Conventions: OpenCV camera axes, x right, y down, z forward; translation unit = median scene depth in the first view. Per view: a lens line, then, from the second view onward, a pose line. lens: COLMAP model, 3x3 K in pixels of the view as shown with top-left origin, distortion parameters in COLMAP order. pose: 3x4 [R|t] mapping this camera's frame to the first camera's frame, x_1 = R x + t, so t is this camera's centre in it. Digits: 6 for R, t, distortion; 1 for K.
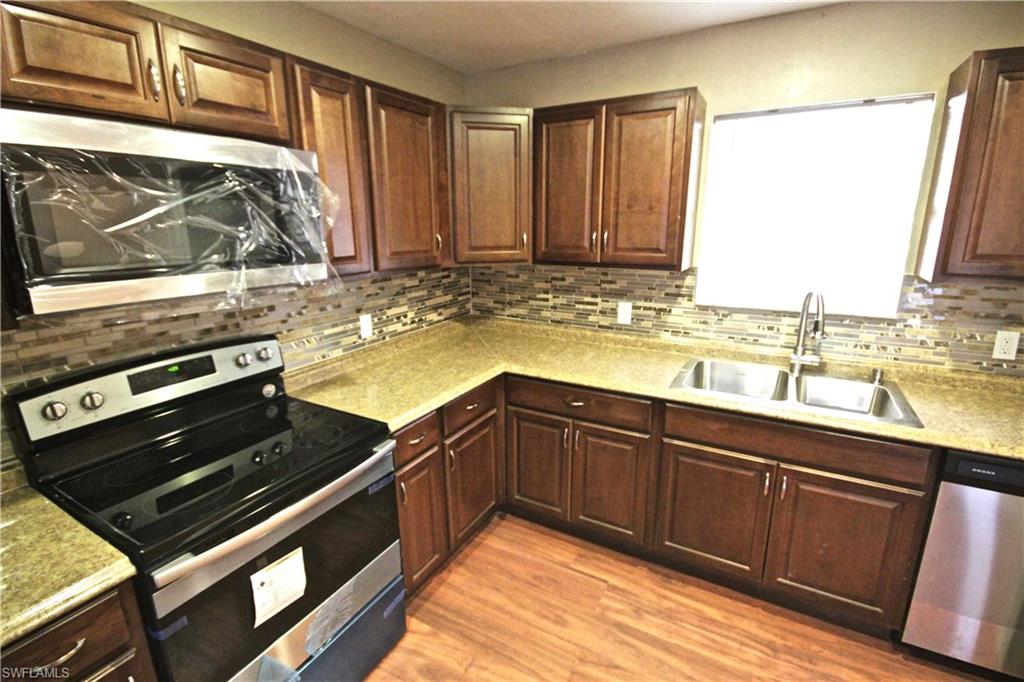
lens RADIAL K [[472.0, 0, 513.3], [0, 472.0, 337.4], [0, 0, 1]] dist [-0.000332, -0.000382]
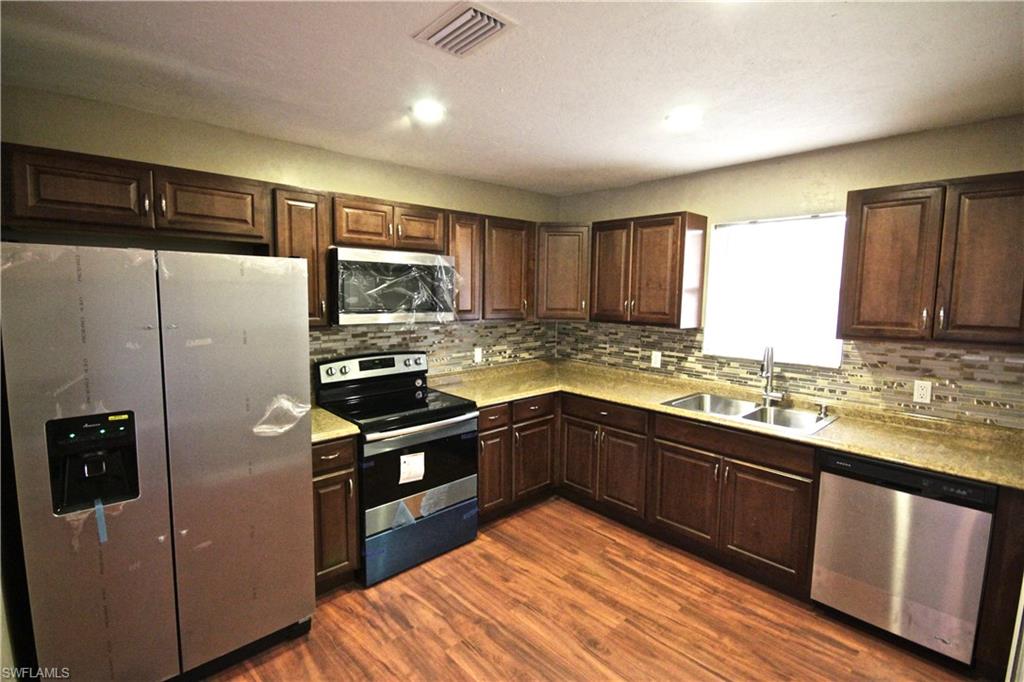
lens RADIAL K [[473.1, 0, 514.7], [0, 473.1, 337.7], [0, 0, 1]] dist [0.020220, -0.018097]
pose [[0.954118, 0.048592, -0.295461, 0.311036], [-0.090177, 0.987564, -0.128786, 0.127535], [0.285528, 0.149521, 0.946635, -0.549031]]
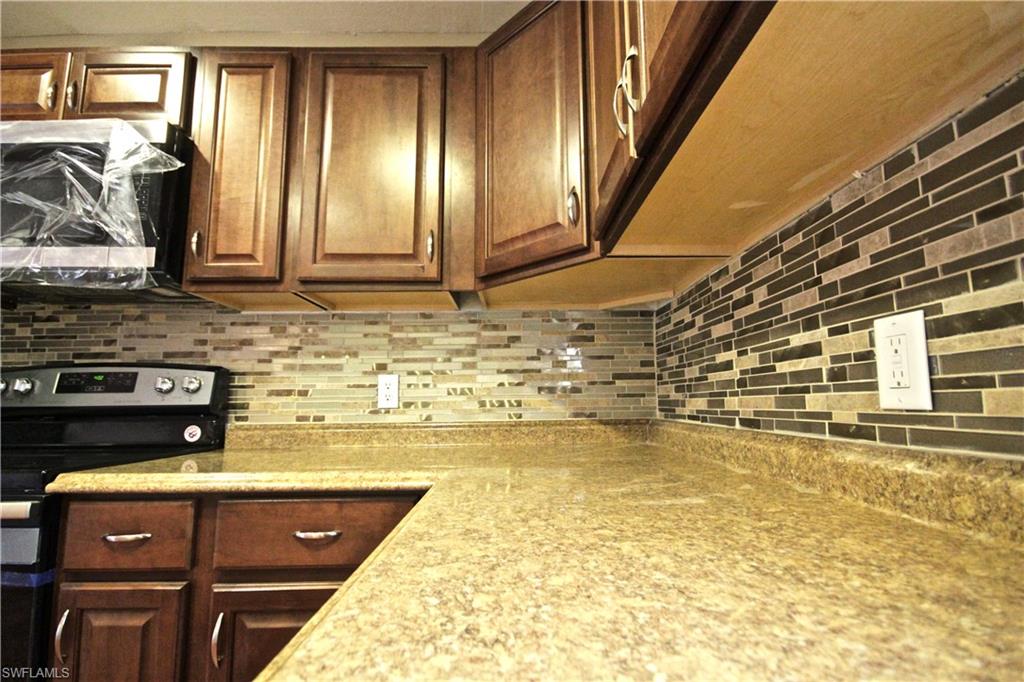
lens RADIAL K [[473.1, 0, 514.7], [0, 473.1, 337.7], [0, 0, 1]] dist [0.020220, -0.018097]
pose [[0.508724, -0.115299, -0.853174, 0.426602], [-0.206055, 0.945883, -0.250692, 0.042682], [0.835907, 0.303334, 0.457435, 0.923376]]
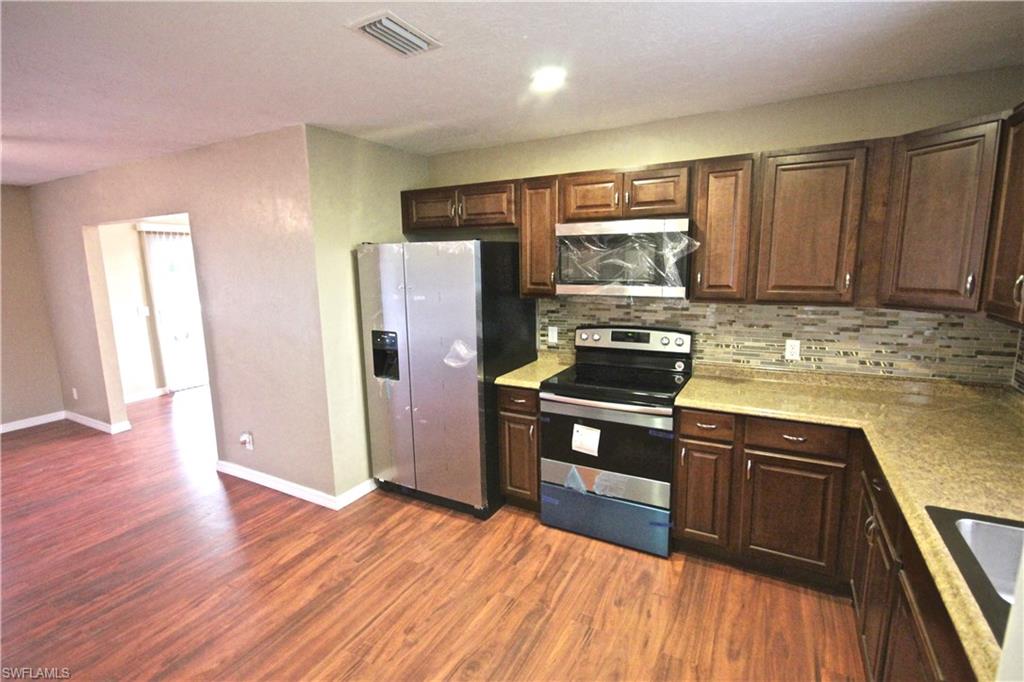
lens RADIAL K [[473.1, 0, 514.7], [0, 473.1, 337.7], [0, 0, 1]] dist [0.020220, -0.018097]
pose [[0.013454, 0.168499, -0.985610, 0.906218], [-0.225879, 0.960732, 0.161163, -0.096422], [0.974062, 0.220461, 0.050986, 0.321330]]
